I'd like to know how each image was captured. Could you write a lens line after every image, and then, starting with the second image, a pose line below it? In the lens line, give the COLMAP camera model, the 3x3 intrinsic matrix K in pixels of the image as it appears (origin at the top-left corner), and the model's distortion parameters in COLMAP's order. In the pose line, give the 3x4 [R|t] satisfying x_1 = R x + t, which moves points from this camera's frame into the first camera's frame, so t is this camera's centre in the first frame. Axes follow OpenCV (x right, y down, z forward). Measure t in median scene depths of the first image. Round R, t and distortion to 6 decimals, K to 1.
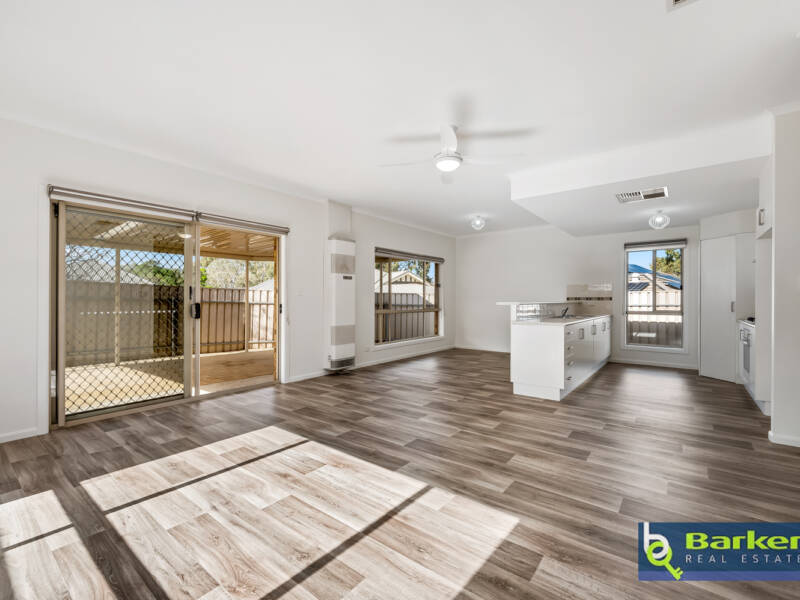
lens RADIAL K [[360.4, 0, 396.7], [0, 360.4, 306.9], [0, 0, 1]] dist [0.002779, -0.000100]
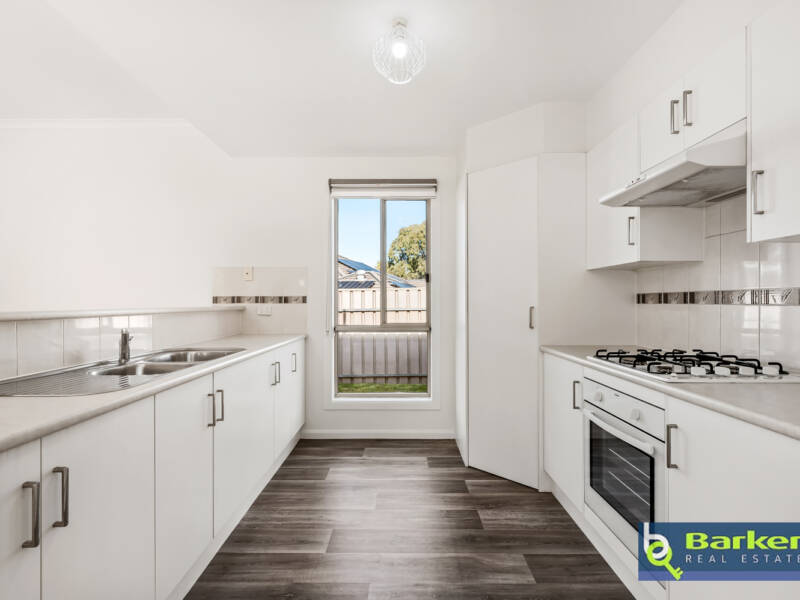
lens RADIAL K [[407.8, 0, 401.5], [0, 407.8, 296.7], [0, 0, 1]] dist [-0.002861, -0.000044]
pose [[0.780625, 0.006014, 0.624970, 0.359755], [0.014099, 0.999530, -0.027230, -0.010352], [-0.624840, 0.030068, 0.780173, 0.516037]]
